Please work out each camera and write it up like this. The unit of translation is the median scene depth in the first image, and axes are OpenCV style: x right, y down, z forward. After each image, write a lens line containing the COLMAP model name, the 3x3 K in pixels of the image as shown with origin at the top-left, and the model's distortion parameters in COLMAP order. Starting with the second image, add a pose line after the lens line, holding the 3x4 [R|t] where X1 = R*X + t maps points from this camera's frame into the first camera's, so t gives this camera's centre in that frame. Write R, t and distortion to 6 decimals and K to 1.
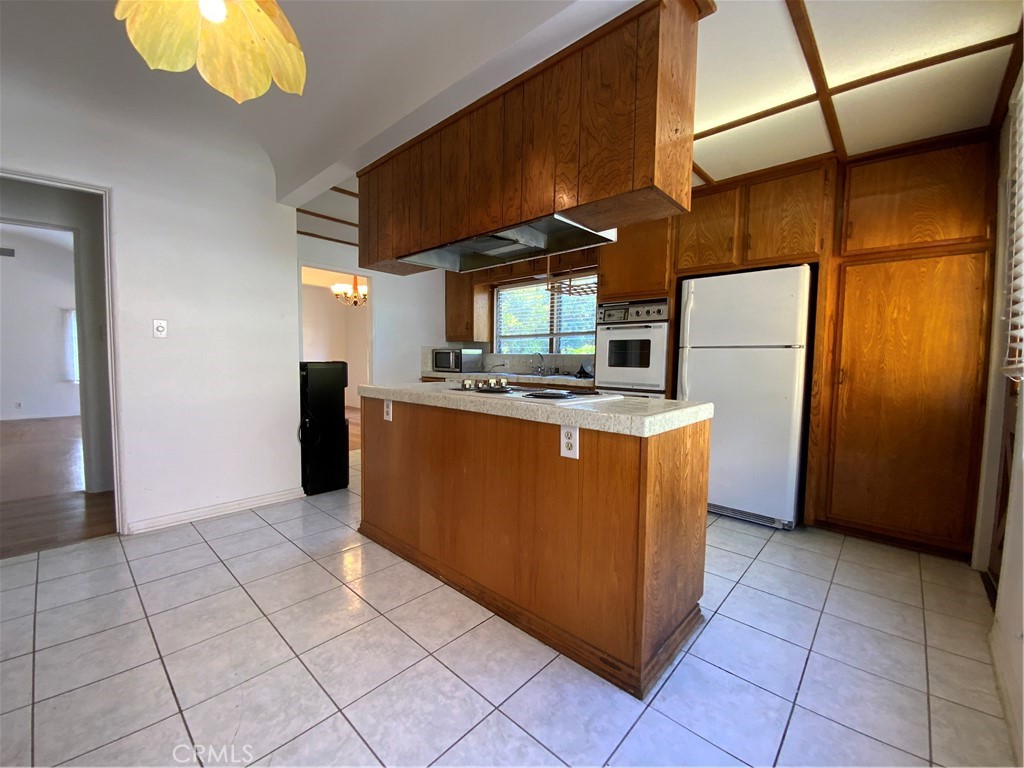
lens RADIAL K [[420.9, 0, 505.2], [0, 420.9, 382.2], [0, 0, 1]] dist [0.007132, -0.005035]
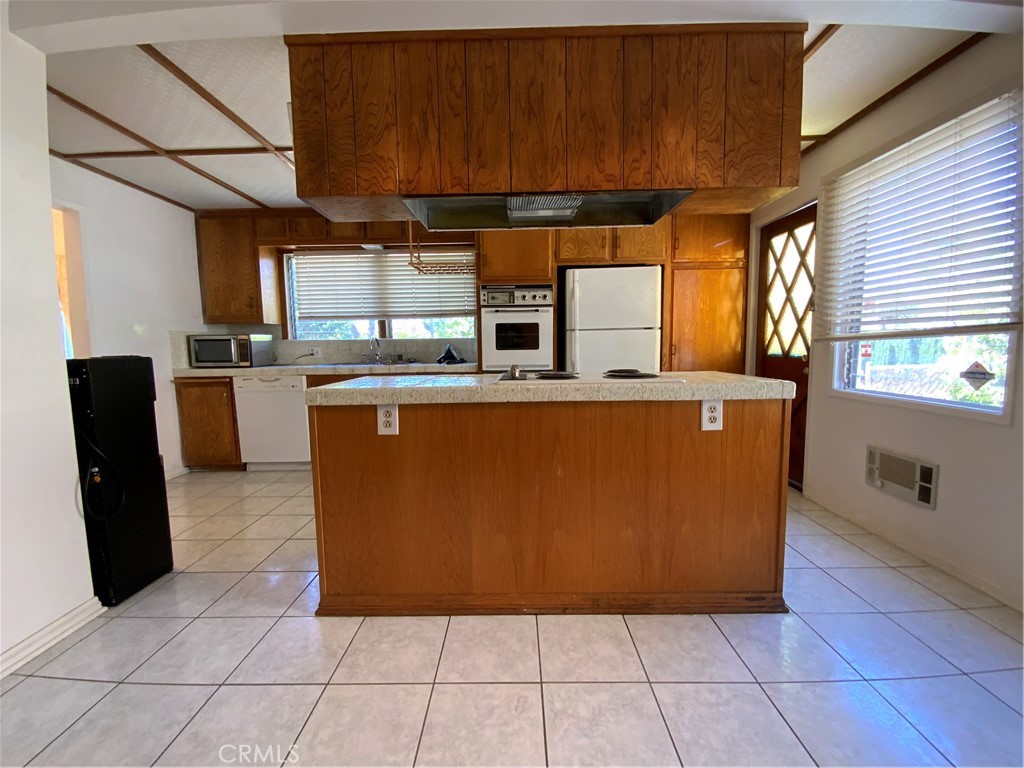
lens RADIAL K [[420.9, 0, 513.4], [0, 420.9, 383.9], [0, 0, 1]] dist [0.007132, -0.005035]
pose [[0.737635, -0.086722, 0.669608, -0.596446], [0.063673, 0.996232, 0.058883, -0.019211], [-0.672191, -0.000798, 0.740377, 0.363316]]
